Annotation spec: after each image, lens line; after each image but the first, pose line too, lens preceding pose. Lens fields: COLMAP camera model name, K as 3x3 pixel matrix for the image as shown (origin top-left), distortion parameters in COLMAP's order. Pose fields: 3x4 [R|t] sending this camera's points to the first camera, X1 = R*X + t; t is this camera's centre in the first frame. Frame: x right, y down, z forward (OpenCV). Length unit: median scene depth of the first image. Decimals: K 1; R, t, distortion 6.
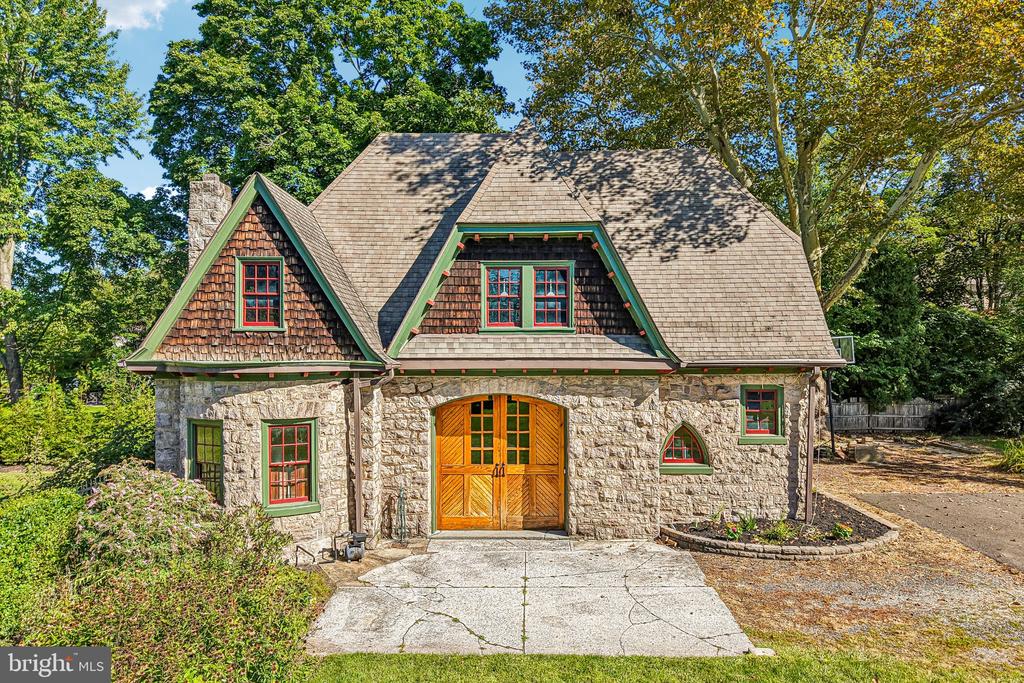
lens RADIAL K [[687.7, 0, 512.5], [0, 687.7, 340.6], [0, 0, 1]] dist [0.048292, -0.053896]
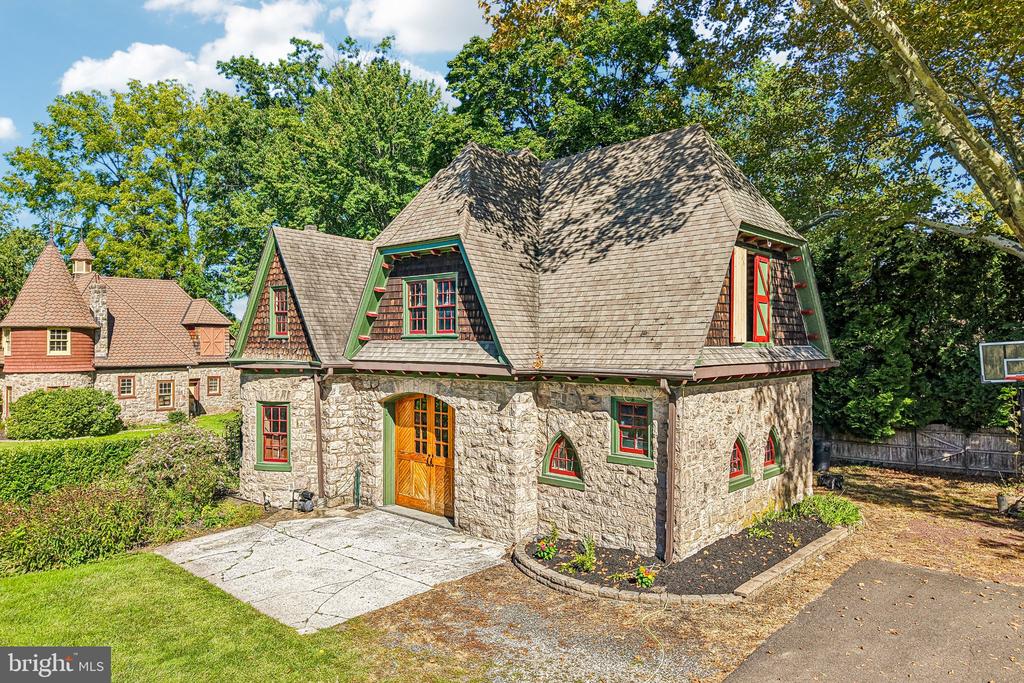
lens RADIAL K [[687.7, 0, 515.3], [0, 687.7, 339.3], [0, 0, 1]] dist [0.048292, -0.053896]
pose [[0.741978, -0.001420, -0.670423, 0.875910], [-0.000728, 0.999995, -0.002924, -0.007986], [0.670424, 0.002658, 0.741974, 0.261773]]
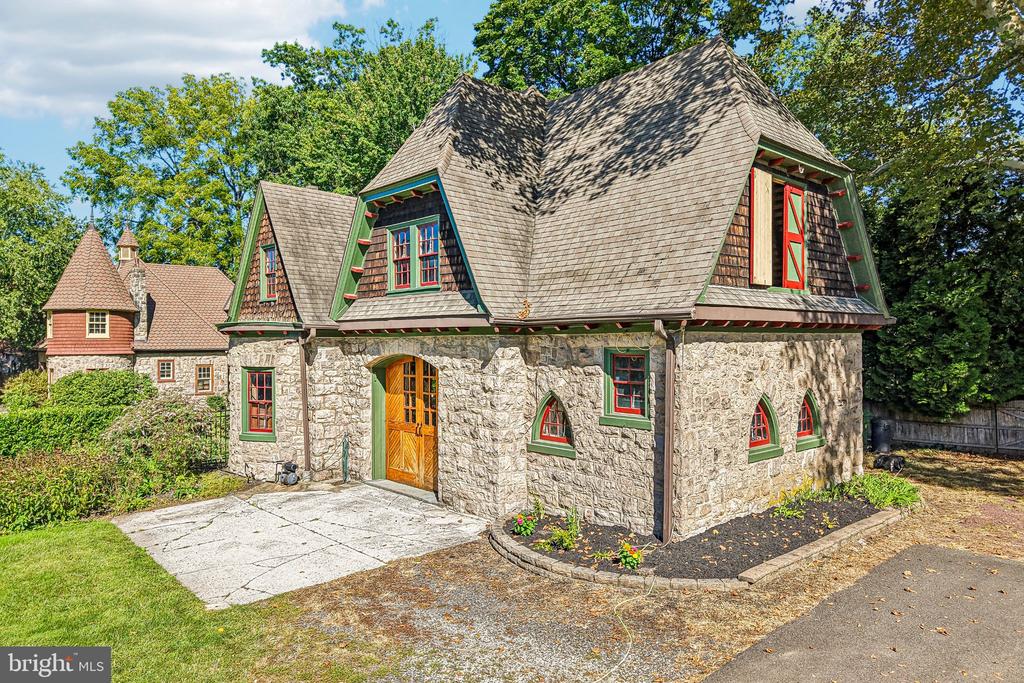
lens RADIAL K [[687.7, 0, 515.9], [0, 687.7, 339.9], [0, 0, 1]] dist [0.048292, -0.053896]
pose [[0.674880, -0.003174, -0.737921, 0.862641], [0.003357, 0.999994, -0.001231, 0.058928], [0.737920, -0.001647, 0.674886, 0.432533]]
